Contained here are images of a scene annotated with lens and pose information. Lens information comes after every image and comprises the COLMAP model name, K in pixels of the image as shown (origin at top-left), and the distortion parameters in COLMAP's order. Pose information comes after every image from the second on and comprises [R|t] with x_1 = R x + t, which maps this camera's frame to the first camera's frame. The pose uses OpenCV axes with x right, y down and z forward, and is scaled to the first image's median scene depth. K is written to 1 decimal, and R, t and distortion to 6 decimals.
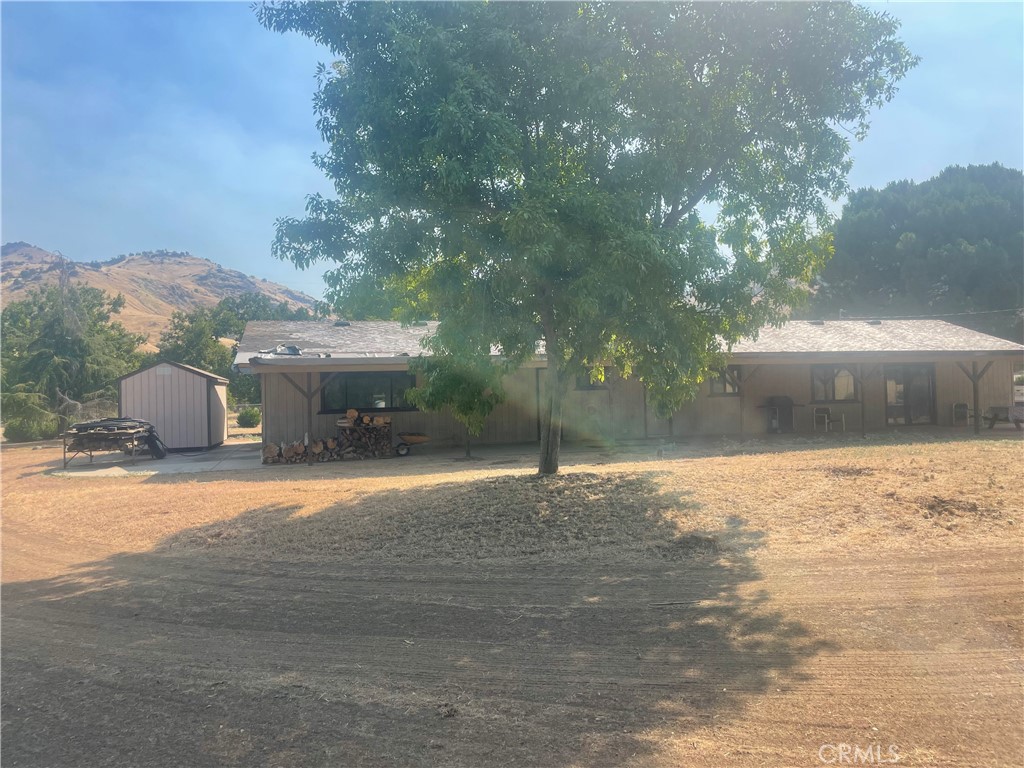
lens RADIAL K [[730.4, 0, 512.0], [0, 730.4, 384.0], [0, 0, 1]] dist [0.037524, -0.063684]
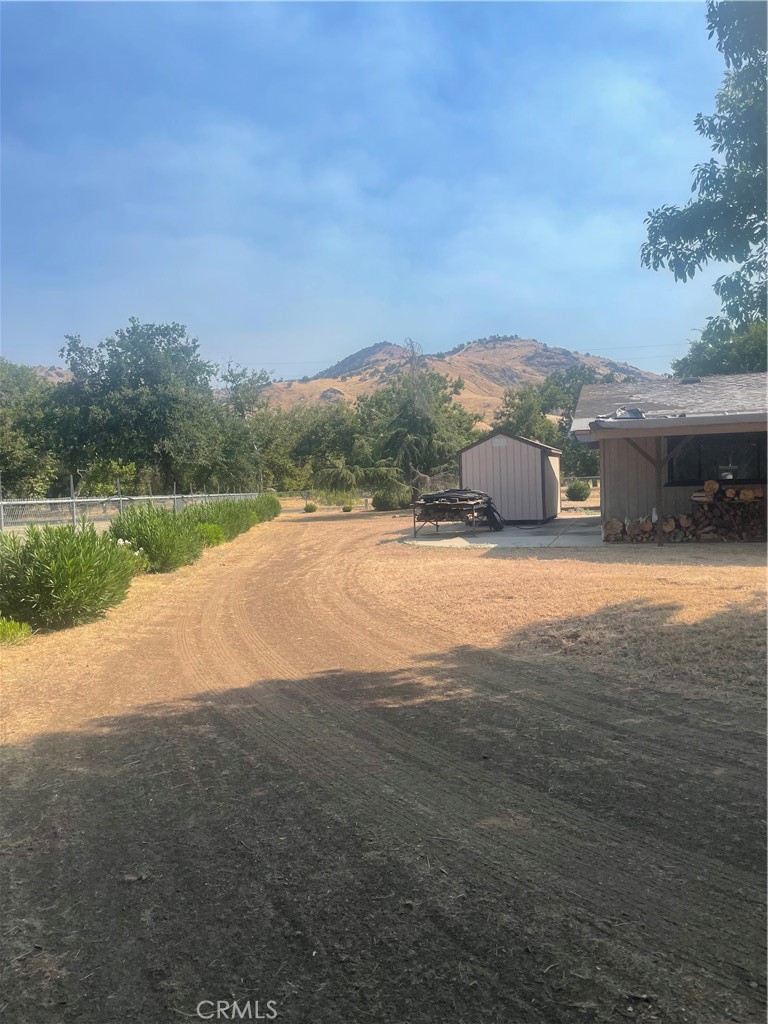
lens RADIAL K [[730.4, 0, 384.0], [0, 730.4, 512.0], [0, 0, 1]] dist [0.037524, -0.063684]
pose [[0.827972, 0.022300, -0.560326, -0.057050], [0.018604, 0.997567, 0.067191, 0.007628], [0.560460, -0.066057, 0.825543, 0.106806]]
